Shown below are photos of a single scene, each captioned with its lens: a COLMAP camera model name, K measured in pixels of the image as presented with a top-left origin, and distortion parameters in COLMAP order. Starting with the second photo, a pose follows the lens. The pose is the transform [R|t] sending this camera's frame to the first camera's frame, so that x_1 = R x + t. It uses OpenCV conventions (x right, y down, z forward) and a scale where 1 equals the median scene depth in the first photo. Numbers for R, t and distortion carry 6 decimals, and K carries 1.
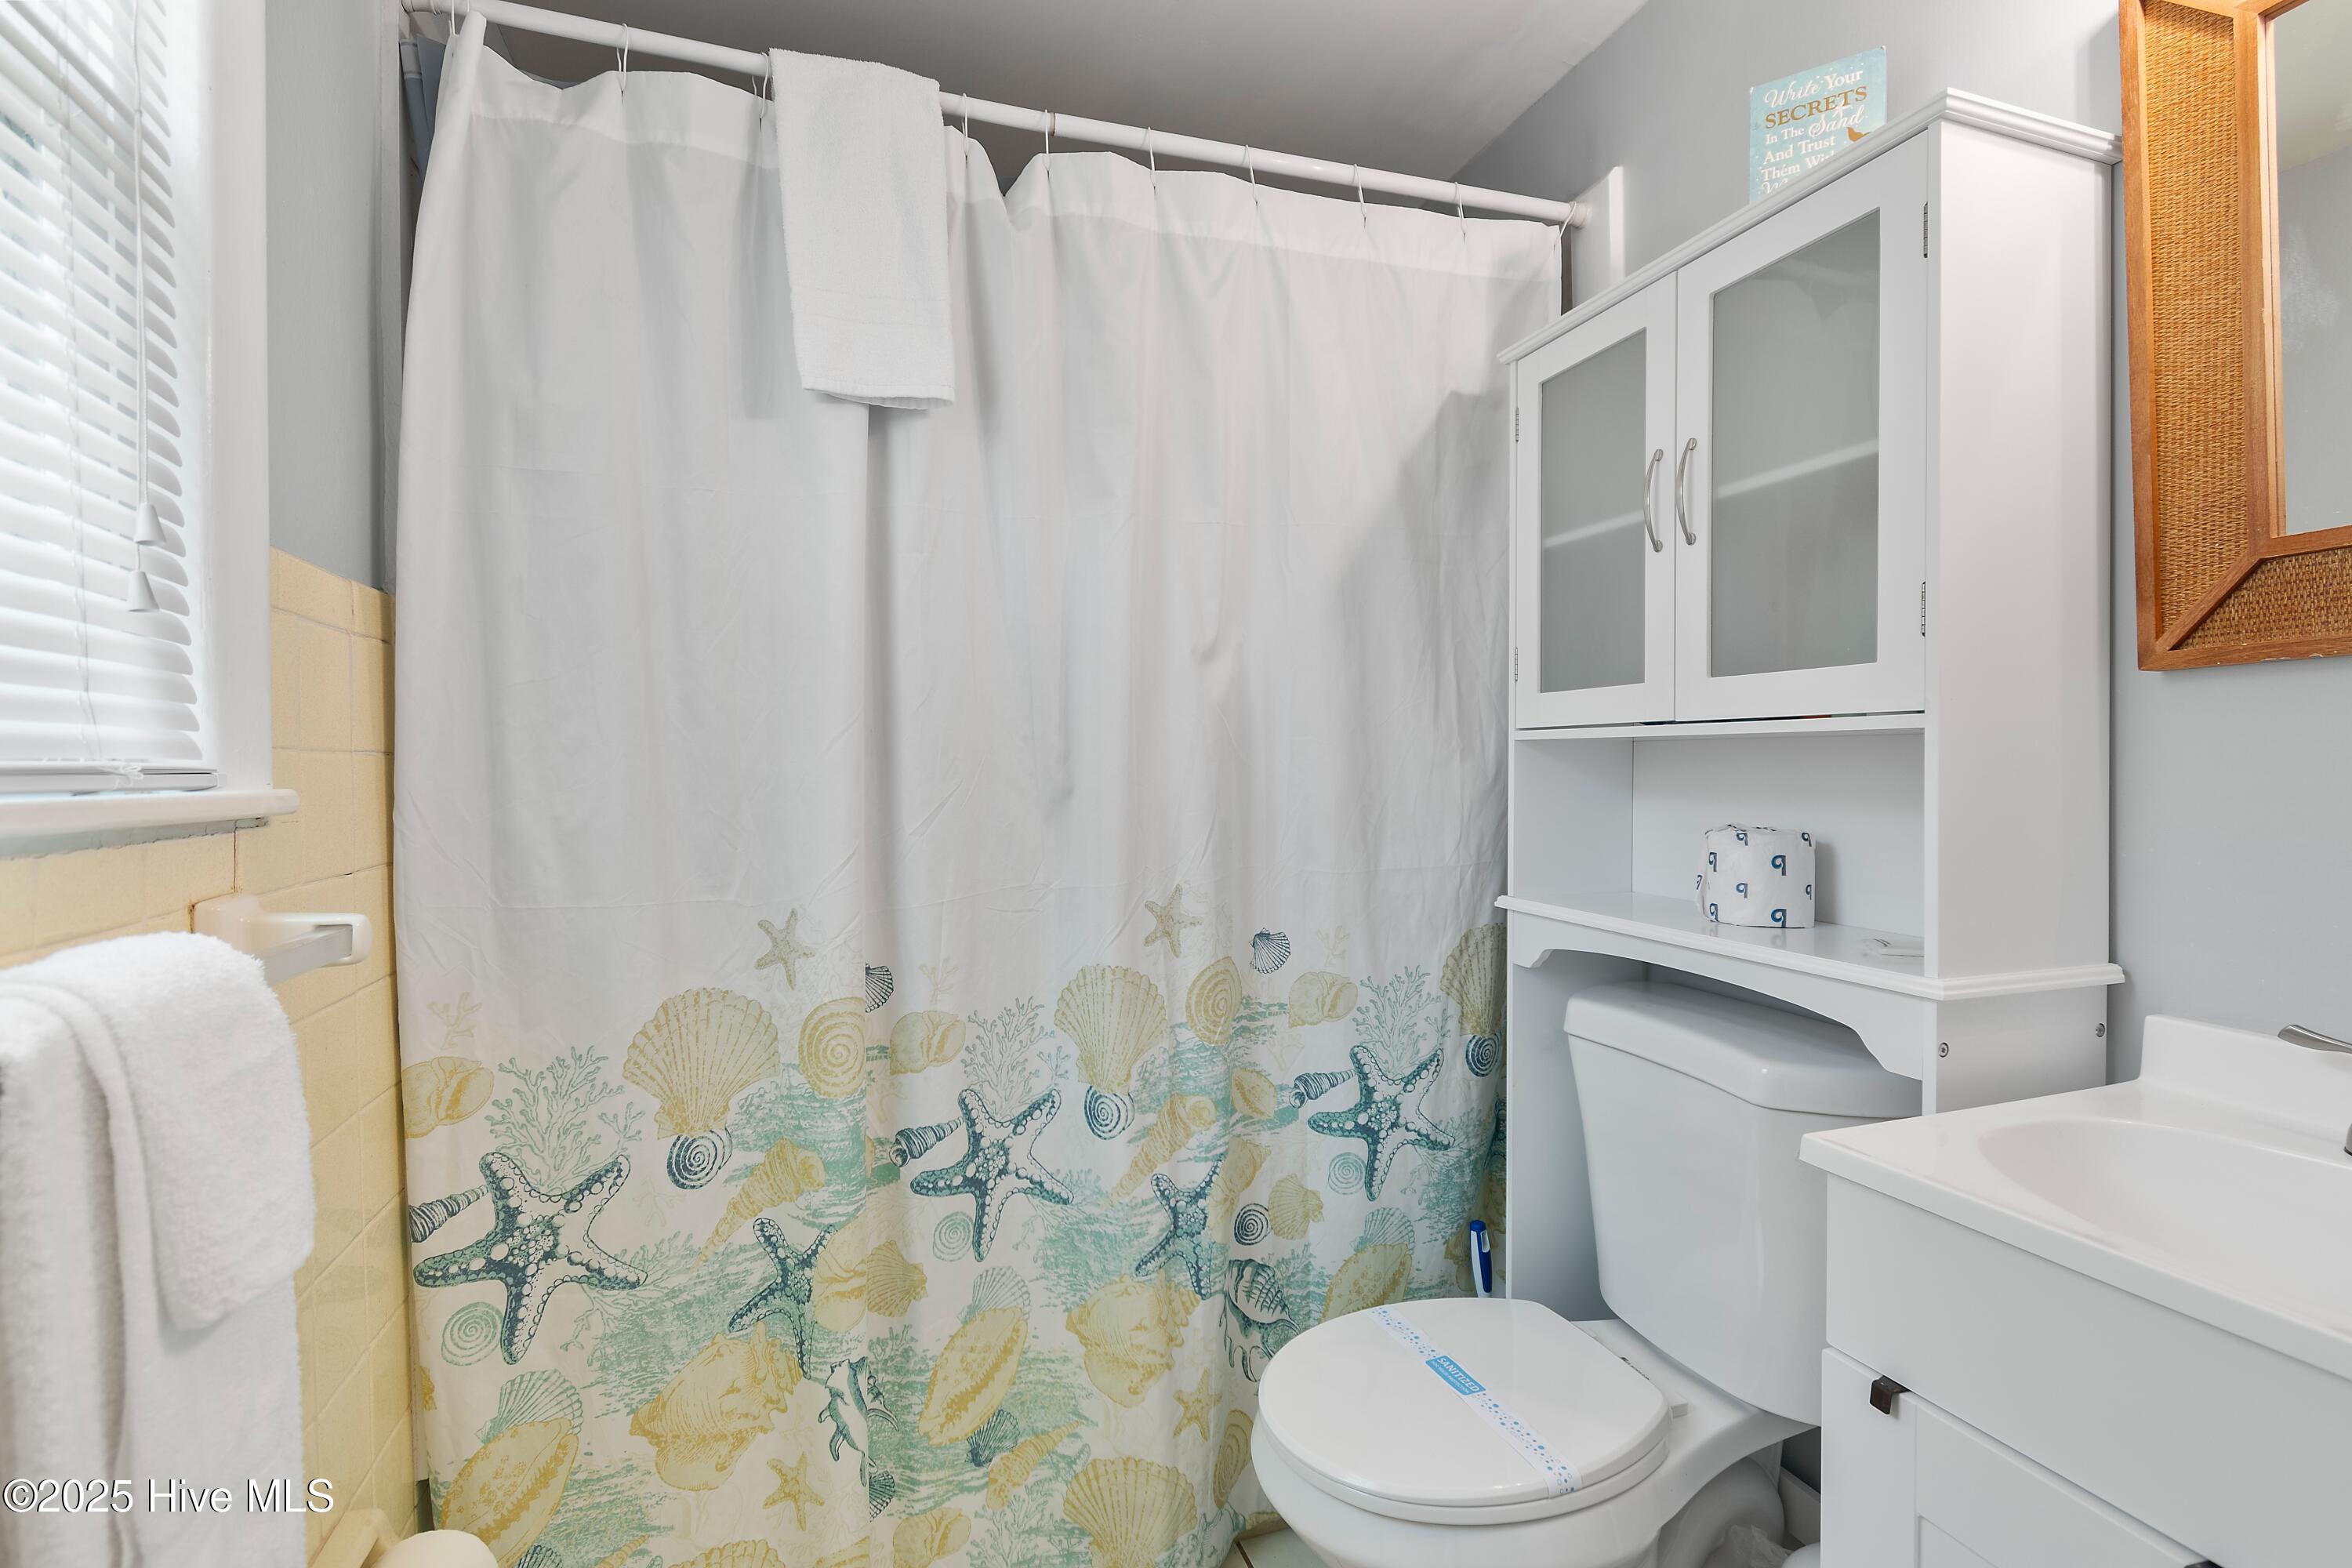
lens RADIAL K [[1030.8, 0, 1185.9], [0, 1030.8, 824.1], [0, 0, 1]] dist [0.007718, -0.005709]
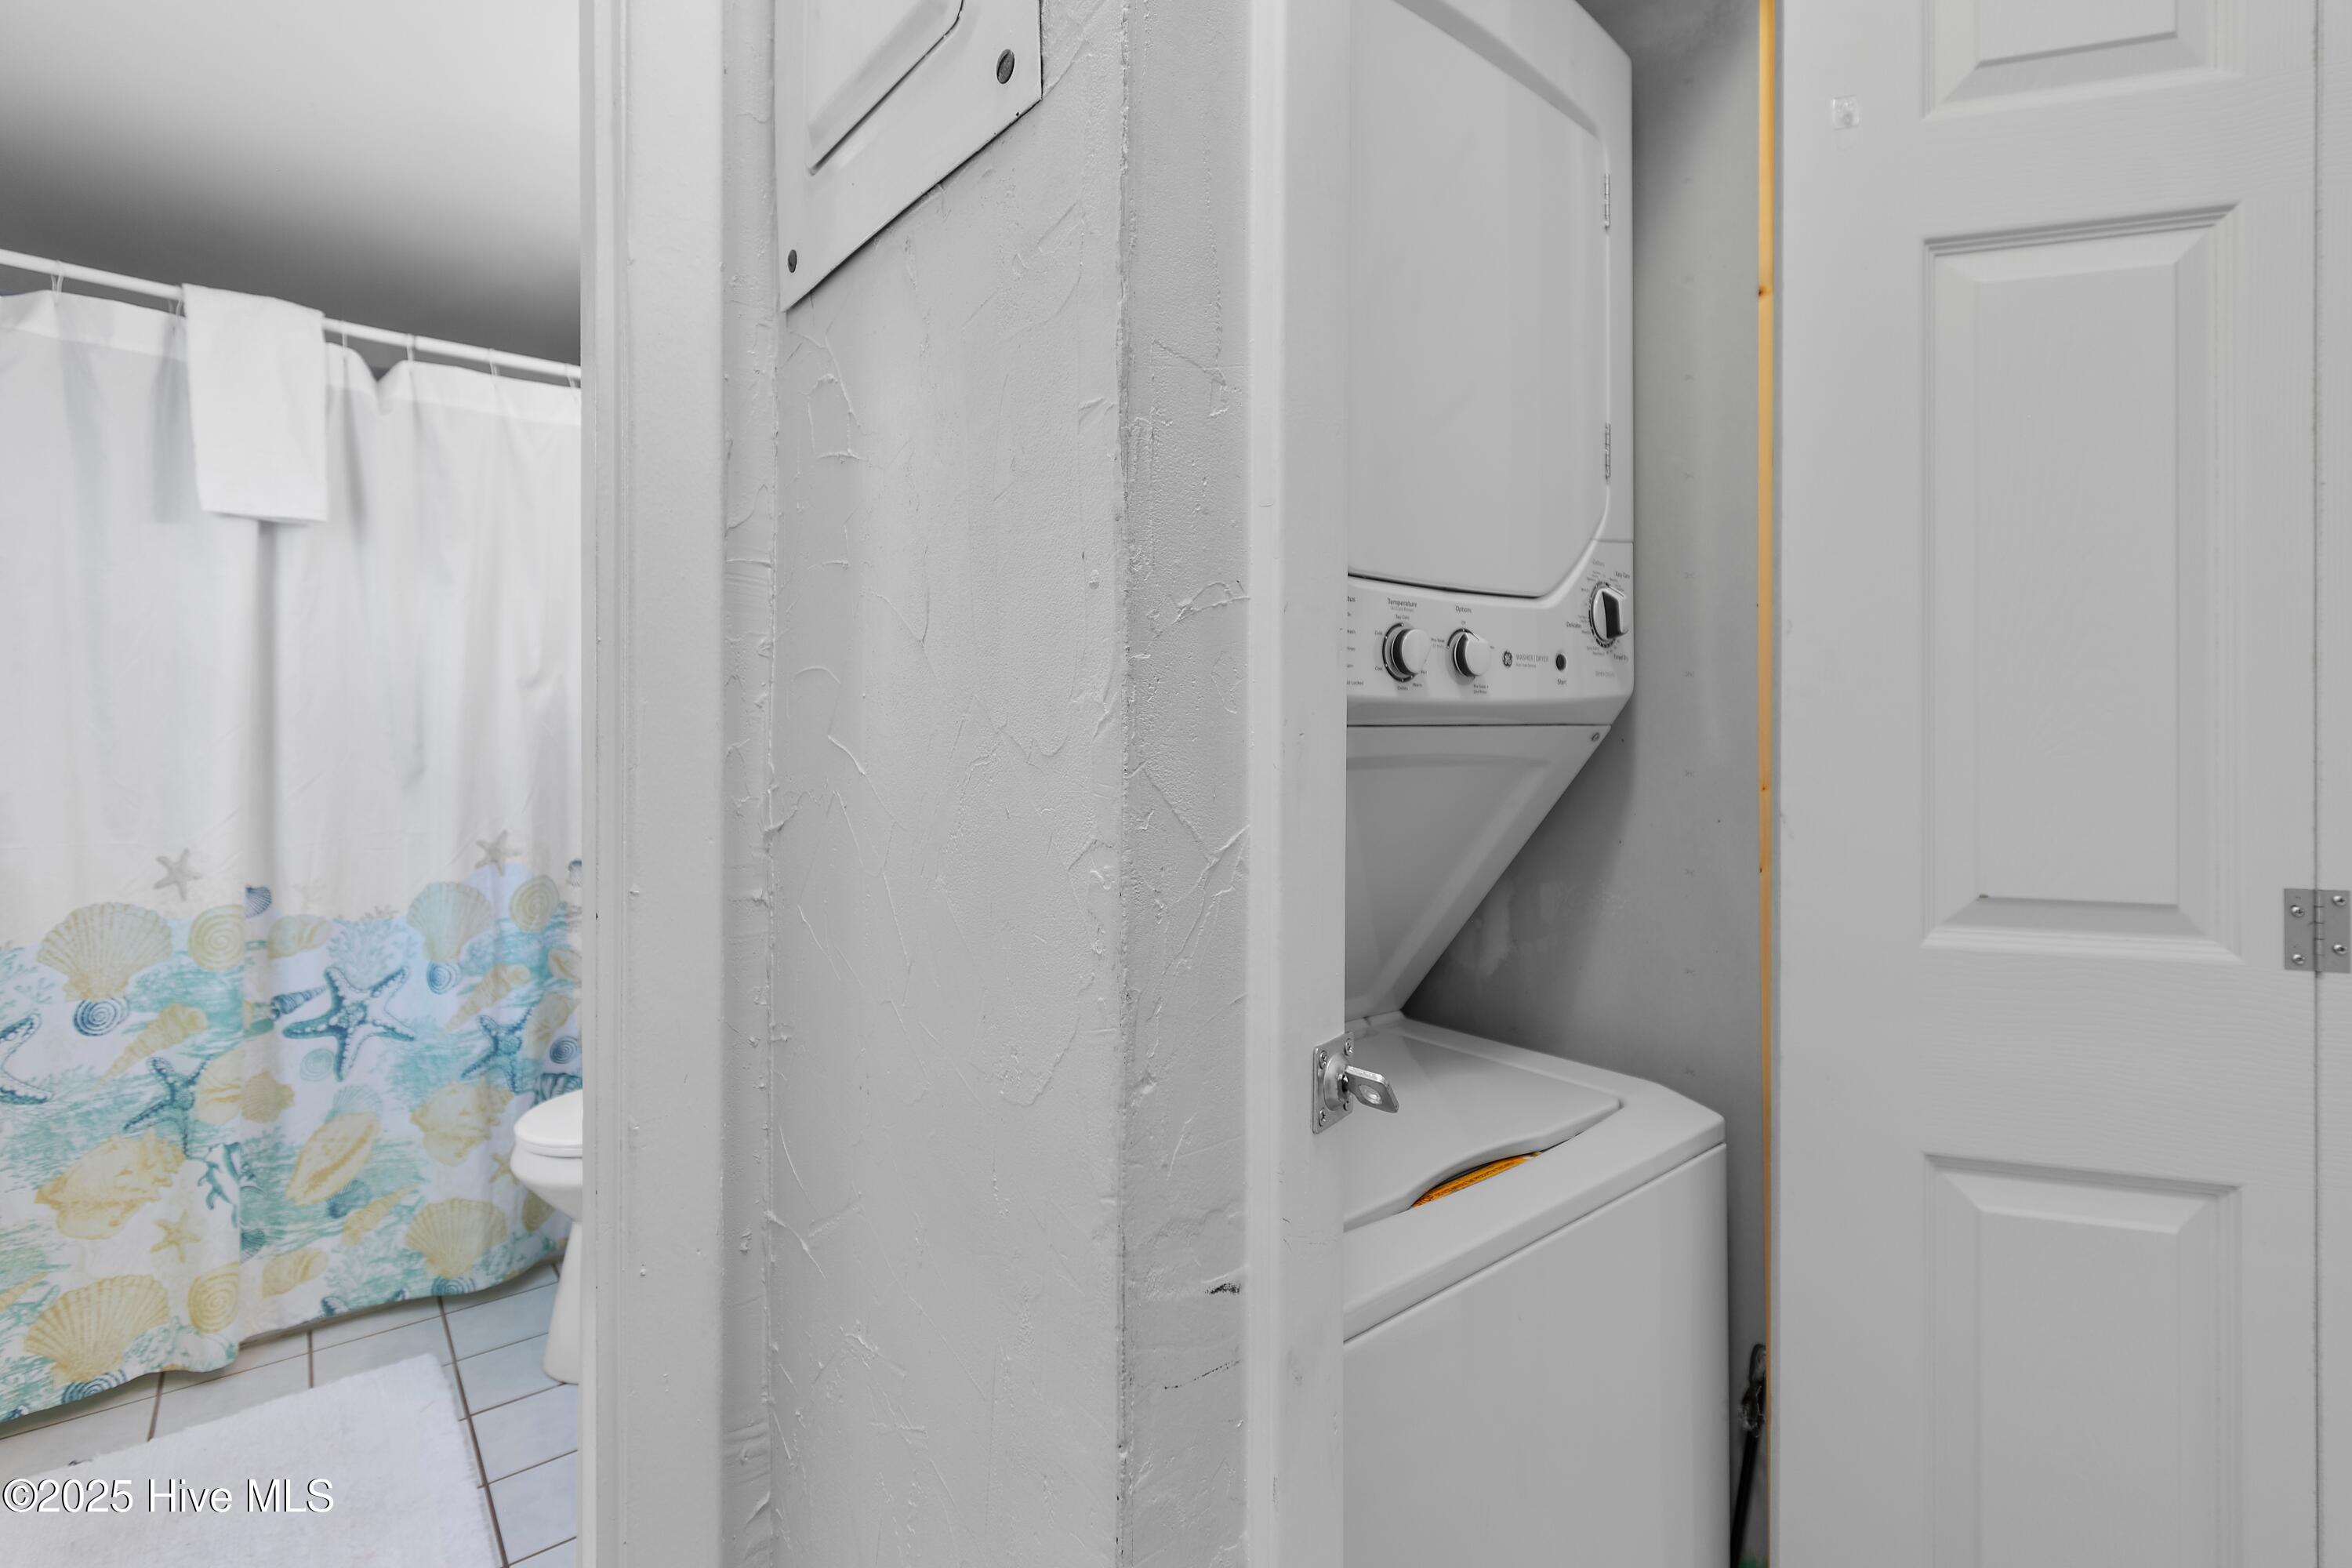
lens RADIAL K [[1049.0, 0, 1184.0], [0, 1049.0, 753.6], [0, 0, 1]] dist [0.003755, -0.000285]
pose [[0.939978, 0.002282, 0.341227, 0.443334], [0.012495, 0.999077, -0.041102, 0.023593], [-0.341006, 0.042899, 0.939082, -0.904874]]
